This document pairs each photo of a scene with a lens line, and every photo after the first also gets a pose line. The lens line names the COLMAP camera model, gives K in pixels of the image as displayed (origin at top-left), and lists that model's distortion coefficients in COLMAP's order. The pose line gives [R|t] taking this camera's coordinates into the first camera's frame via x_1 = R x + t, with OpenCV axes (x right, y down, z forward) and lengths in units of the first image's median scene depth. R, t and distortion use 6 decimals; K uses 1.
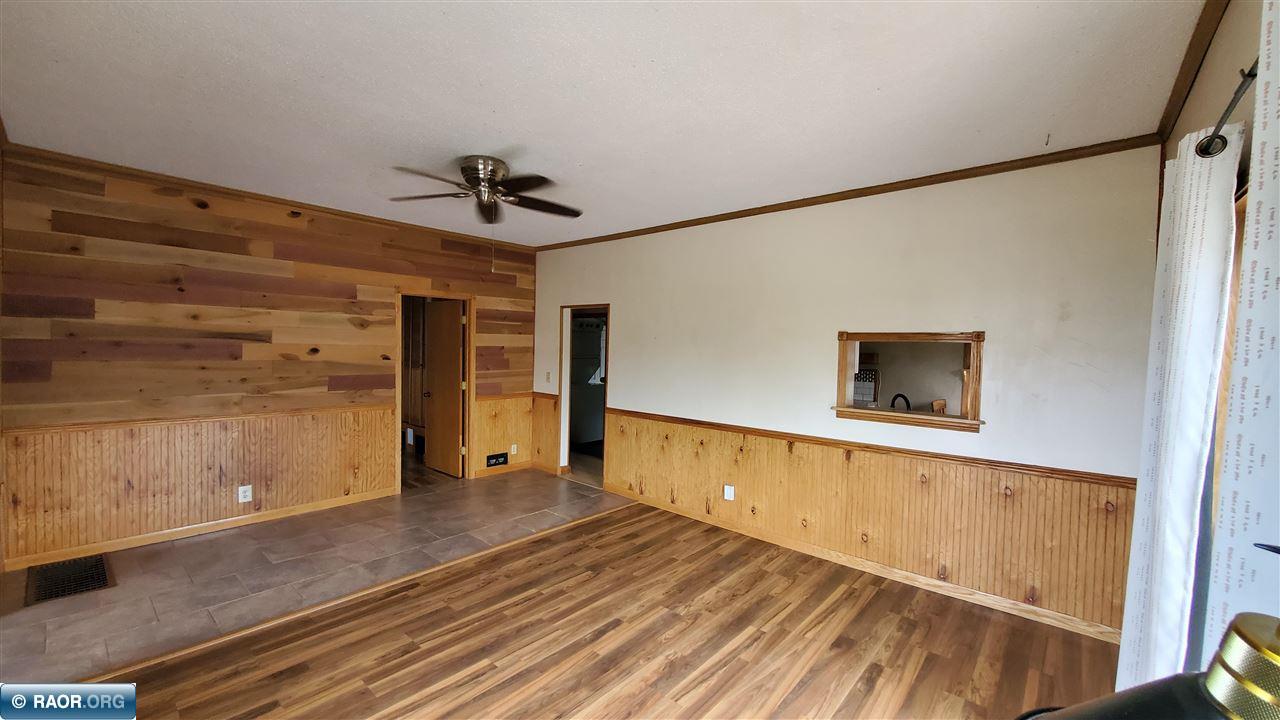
lens RADIAL K [[507.3, 0, 636.8], [0, 507.3, 366.1], [0, 0, 1]] dist [-0.001544, -0.000829]
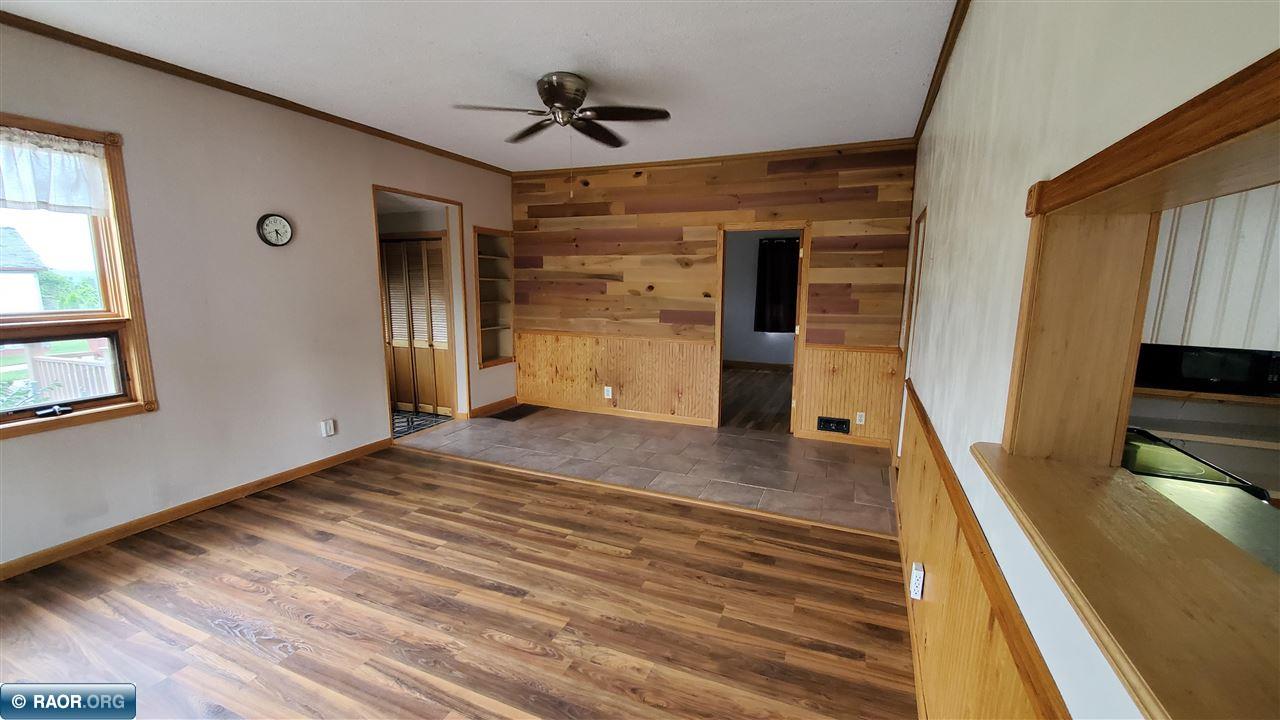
lens RADIAL K [[507.3, 0, 638.5], [0, 507.3, 364.4], [0, 0, 1]] dist [-0.001544, -0.000829]
pose [[0.313753, 0.128405, -0.940782, 0.579947], [-0.043262, 0.991718, 0.120929, 0.005831], [0.948519, 0.002758, 0.316710, 0.679620]]
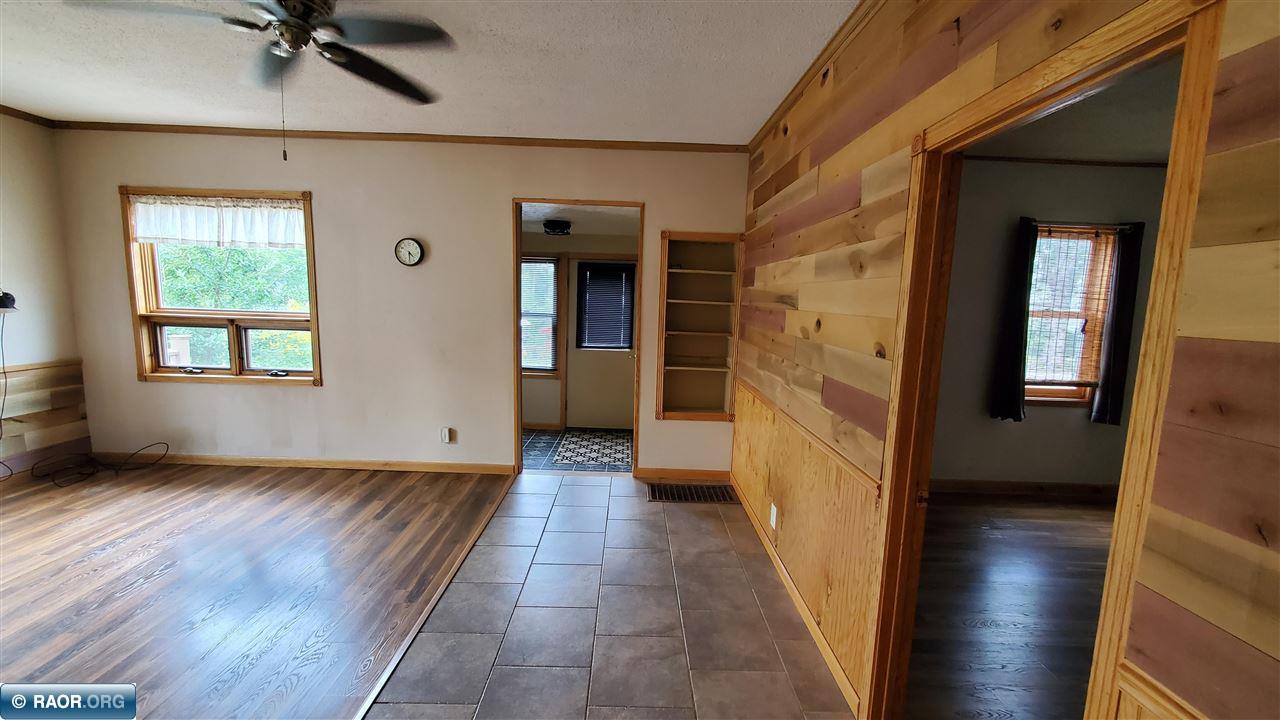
lens RADIAL K [[507.3, 0, 641.4], [0, 507.3, 363.8], [0, 0, 1]] dist [-0.001544, -0.000829]
pose [[-0.741755, 0.034809, -0.669767, -0.157058], [-0.084151, 0.985929, 0.144436, -0.058344], [0.665370, 0.163498, -0.728389, 1.456356]]
